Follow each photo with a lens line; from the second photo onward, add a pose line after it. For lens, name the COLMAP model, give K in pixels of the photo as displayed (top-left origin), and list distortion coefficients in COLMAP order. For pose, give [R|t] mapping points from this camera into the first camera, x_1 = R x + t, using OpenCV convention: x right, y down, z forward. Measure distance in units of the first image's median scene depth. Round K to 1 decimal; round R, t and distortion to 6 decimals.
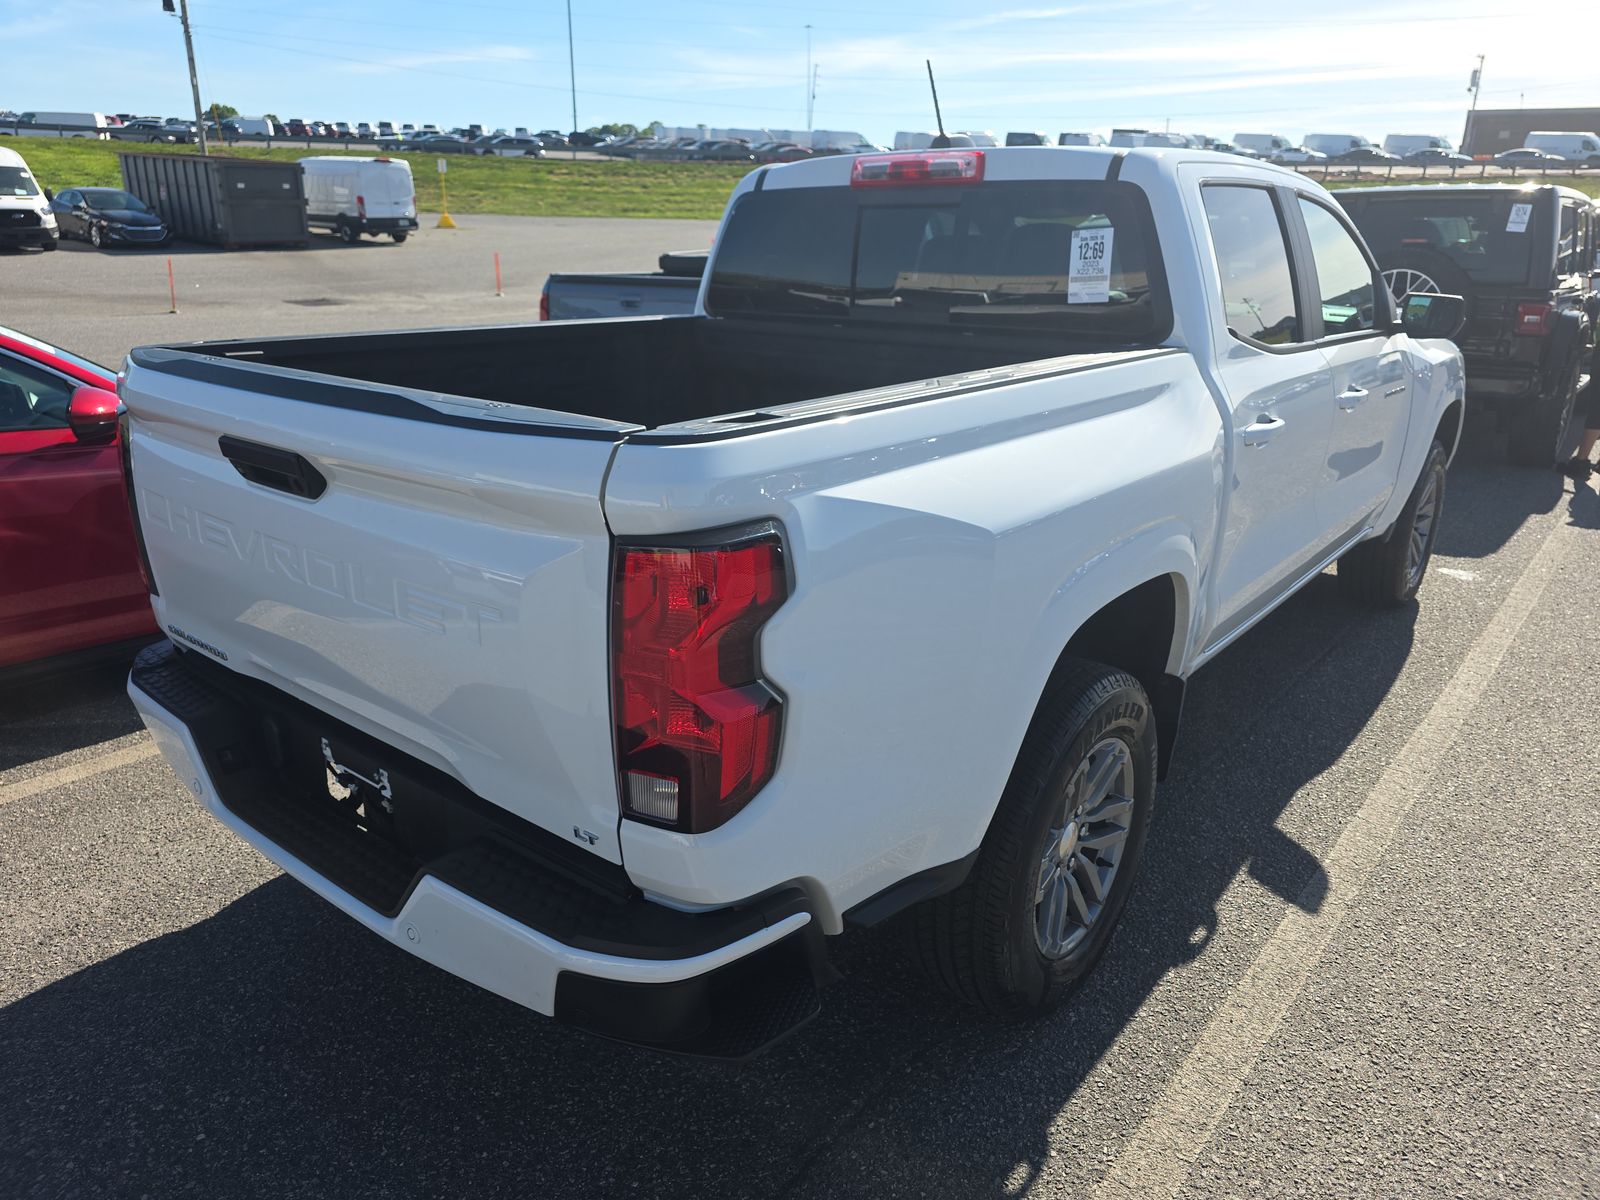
lens RADIAL K [[1062.0, 0, 800.0], [0, 1062.0, 600.0], [0, 0, 1]] dist [0.038618, -0.002069]
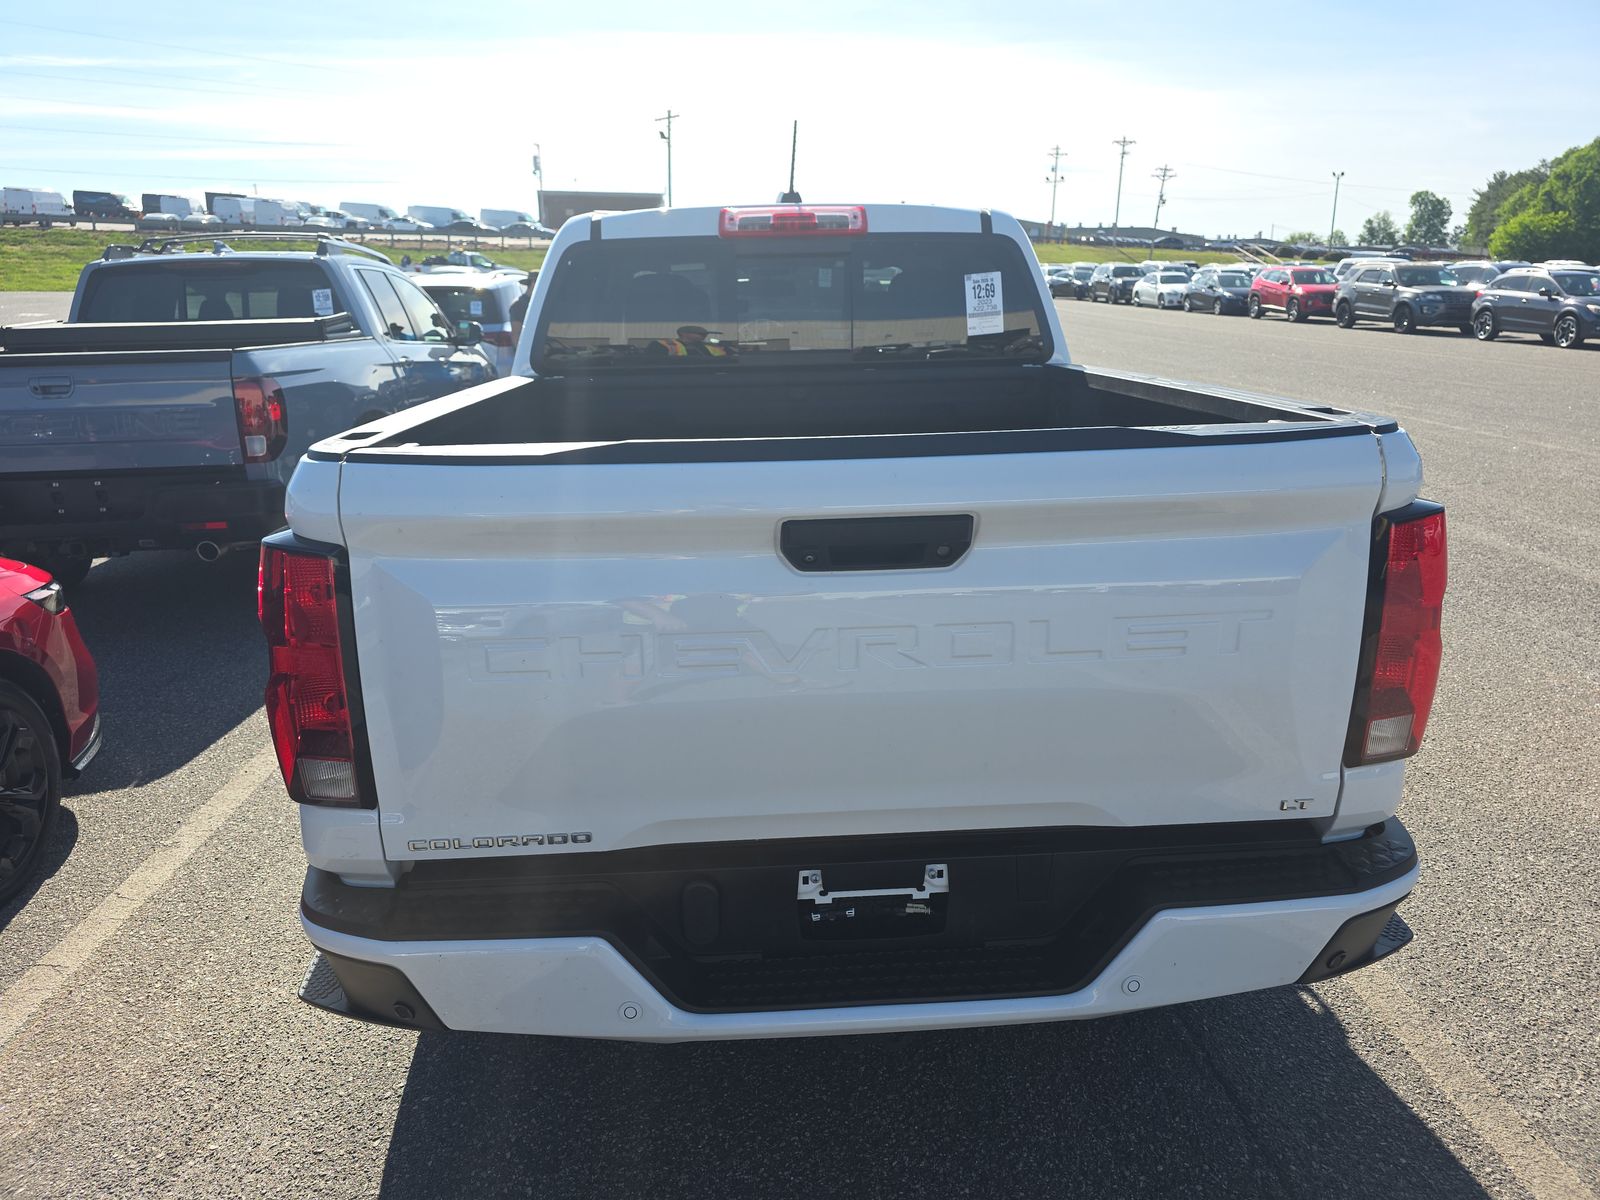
lens RADIAL K [[1128.1, 0, 800.0], [0, 1128.1, 600.0], [0, 0, 1]] dist [-0.000304, 0.000186]
pose [[0.740592, -0.199643, 0.641612, -0.258728], [0.244182, 0.969527, 0.019825, -0.025735], [-0.626018, 0.141988, 0.766773, 0.080793]]
